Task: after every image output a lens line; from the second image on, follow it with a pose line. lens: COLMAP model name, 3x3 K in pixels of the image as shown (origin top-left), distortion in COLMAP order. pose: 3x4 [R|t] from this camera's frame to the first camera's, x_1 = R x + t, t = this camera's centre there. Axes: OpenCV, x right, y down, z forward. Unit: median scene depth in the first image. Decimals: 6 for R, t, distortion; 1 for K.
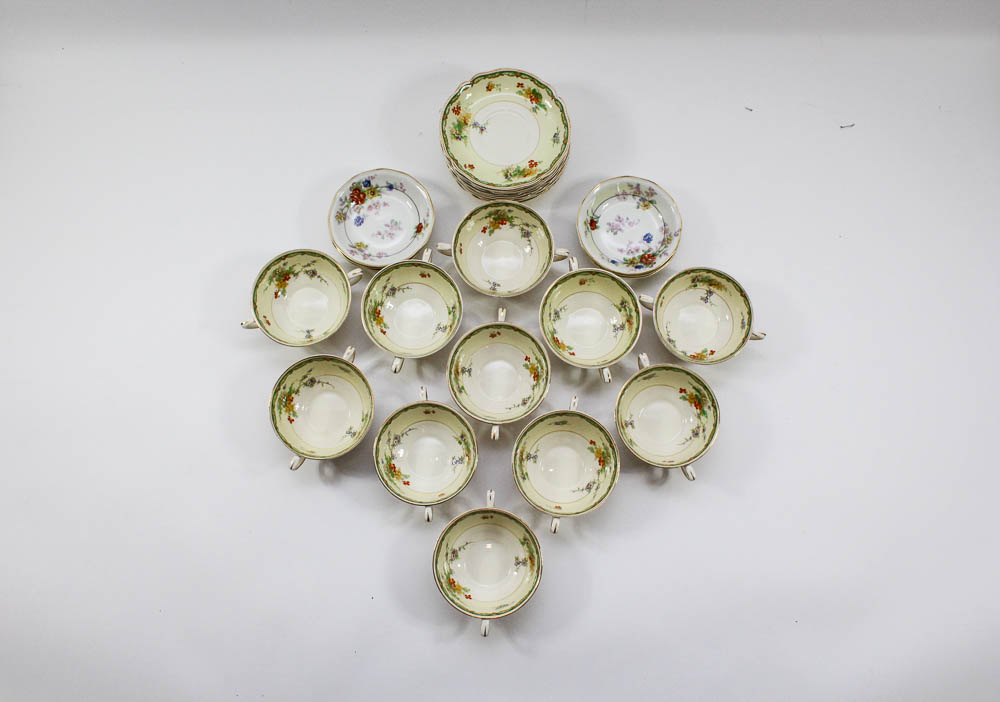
lens RADIAL K [[1005.4, 0, 497.1], [0, 1005.4, 336.9], [0, 0, 1]] dist [-0.140934, -0.000020]
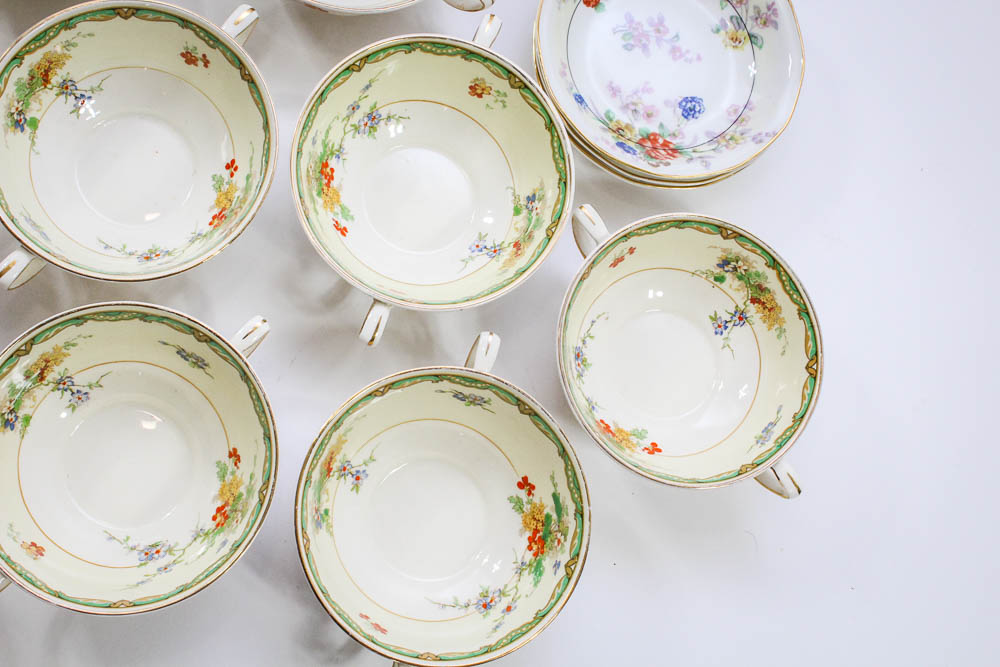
lens RADIAL K [[1404.9, 0, 500.0], [0, 1404.9, 333.5], [0, 0, 1]] dist [-0.069754, 0.190220]
pose [[0.811152, 0.582270, 0.054712, 0.117551], [-0.582296, 0.812797, -0.017116, 0.023170], [-0.054436, -0.017975, 0.998355, 0.491192]]
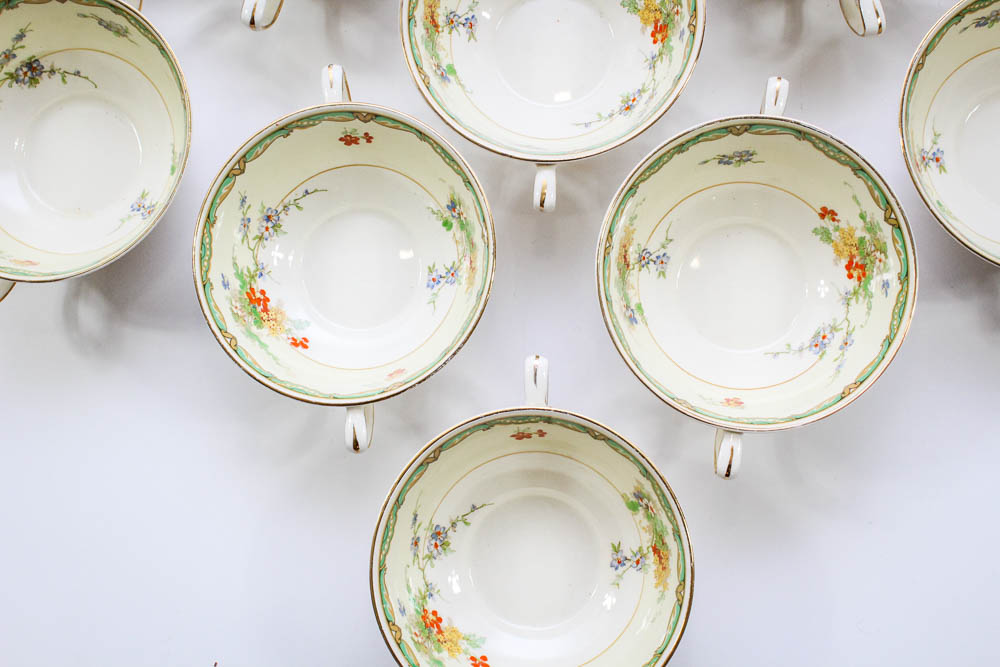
lens RADIAL K [[1404.9, 0, 500.0], [0, 1404.9, 333.5], [0, 0, 1]] dist [-0.069754, 0.190220]
pose [[0.998393, -0.024039, -0.051315, 0.005810], [0.030494, 0.991180, 0.128964, 0.079493], [0.047762, -0.130321, 0.990321, 0.502956]]
